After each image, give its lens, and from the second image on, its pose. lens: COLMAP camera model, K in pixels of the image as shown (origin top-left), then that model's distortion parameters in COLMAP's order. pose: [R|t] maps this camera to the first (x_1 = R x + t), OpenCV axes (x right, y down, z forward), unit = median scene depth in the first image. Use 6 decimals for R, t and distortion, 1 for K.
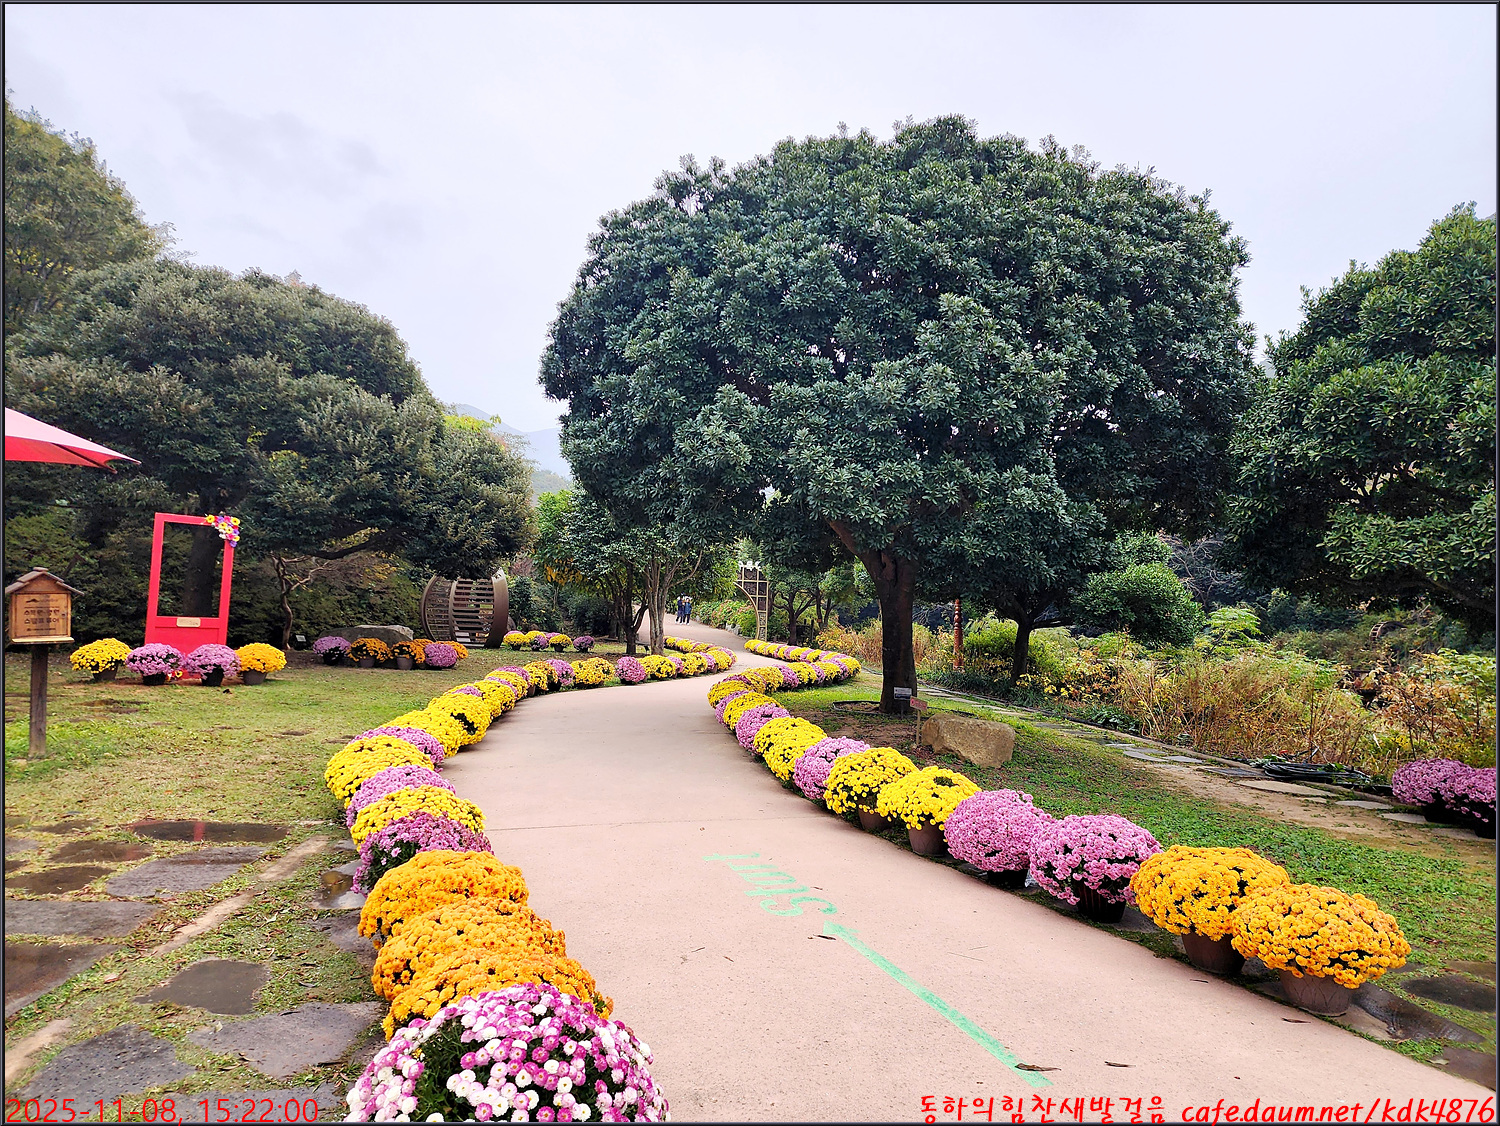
lens RADIAL K [[971.3, 0, 745.1], [0, 971.3, 572.4], [0, 0, 1]] dist [0.162294, -0.184762]
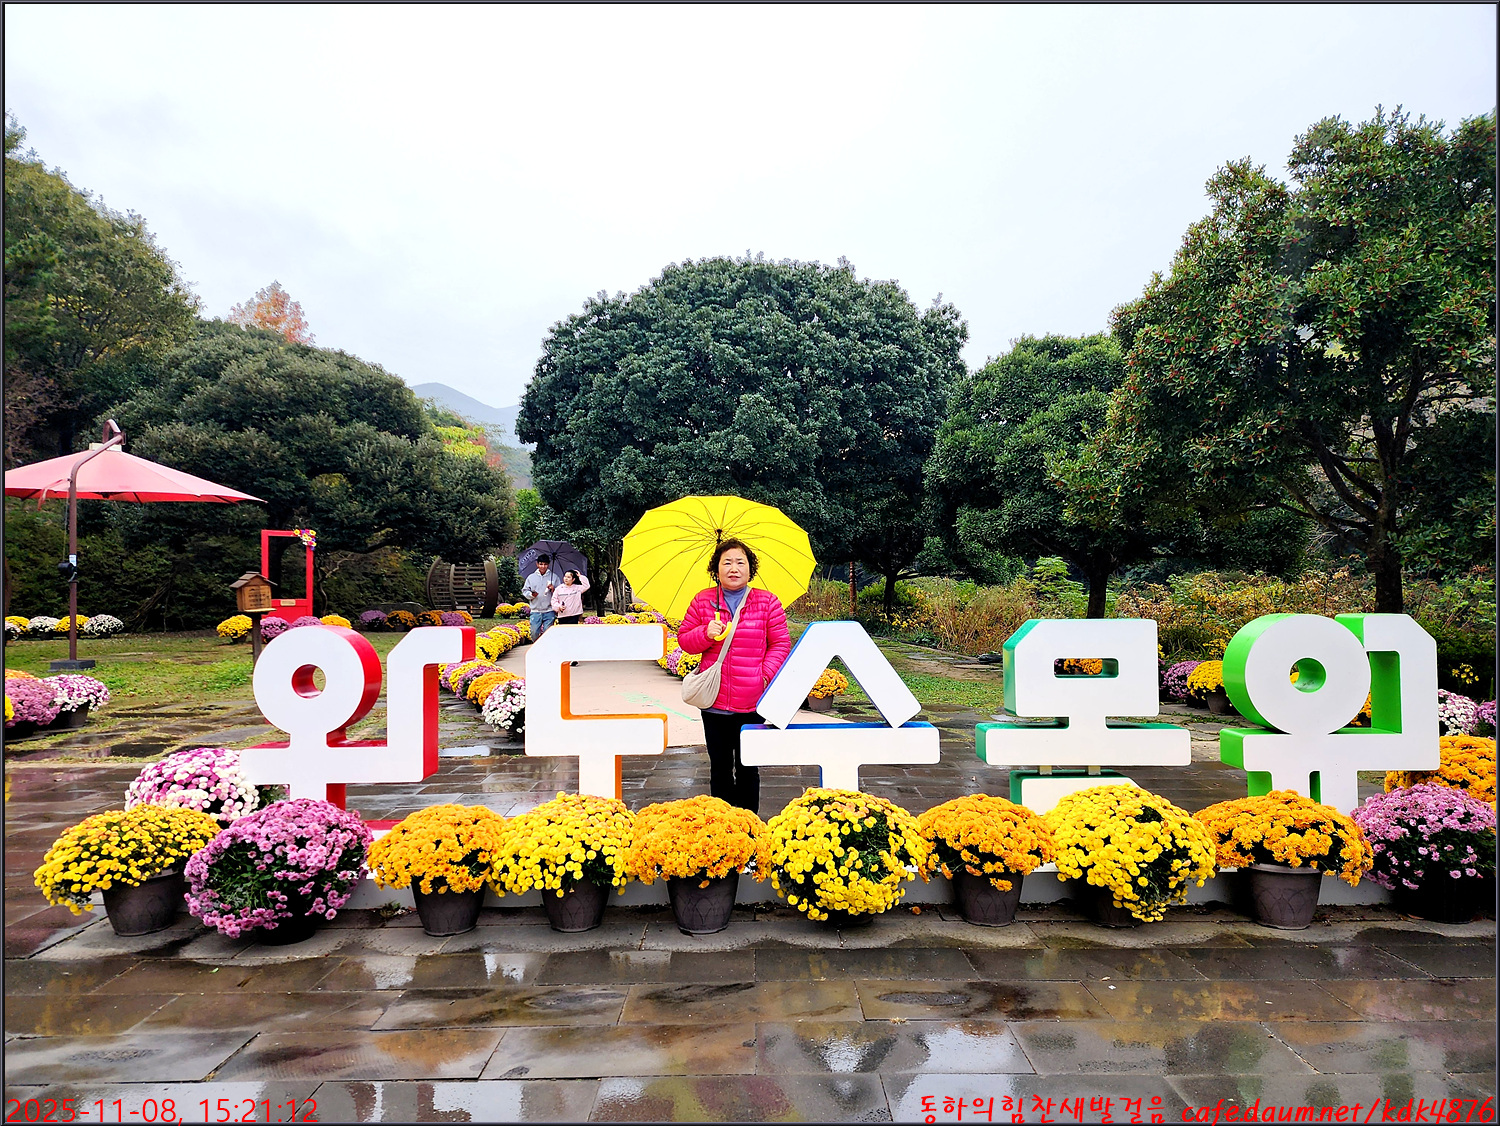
lens RADIAL K [[971.3, 0, 745.1], [0, 971.3, 572.4], [0, 0, 1]] dist [0.162294, -0.184762]
pose [[0.998696, -0.048280, 0.016581, 0.110188], [0.047681, 0.998257, 0.034774, -0.015332], [-0.018231, -0.033938, 0.999258, -0.535150]]
